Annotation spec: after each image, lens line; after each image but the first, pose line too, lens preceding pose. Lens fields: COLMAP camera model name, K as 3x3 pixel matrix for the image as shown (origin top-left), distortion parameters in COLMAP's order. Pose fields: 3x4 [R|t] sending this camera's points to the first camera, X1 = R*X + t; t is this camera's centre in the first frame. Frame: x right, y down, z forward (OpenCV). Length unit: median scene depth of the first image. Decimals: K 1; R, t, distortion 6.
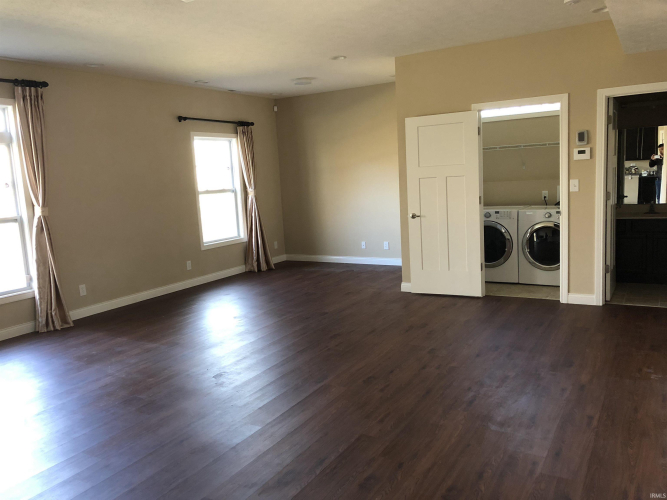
lens RADIAL K [[544.8, 0, 333.5], [0, 544.8, 250.0], [0, 0, 1]] dist [0.056289, -0.077811]
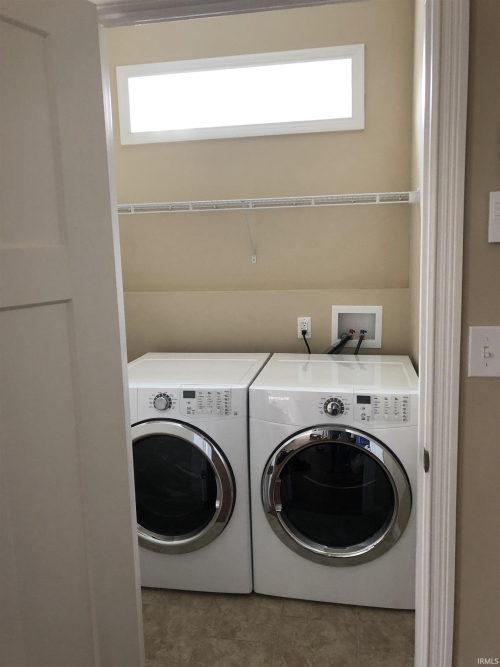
lens RADIAL K [[585.3, 0, 222.9], [0, 585.3, 311.7], [0, 0, 1]] dist [0.010665, 0.002053]
pose [[0.942974, -0.018251, 0.332364, 0.219025], [0.025677, 0.999509, -0.017964, -0.122060], [-0.331873, 0.025473, 0.942980, 0.715375]]
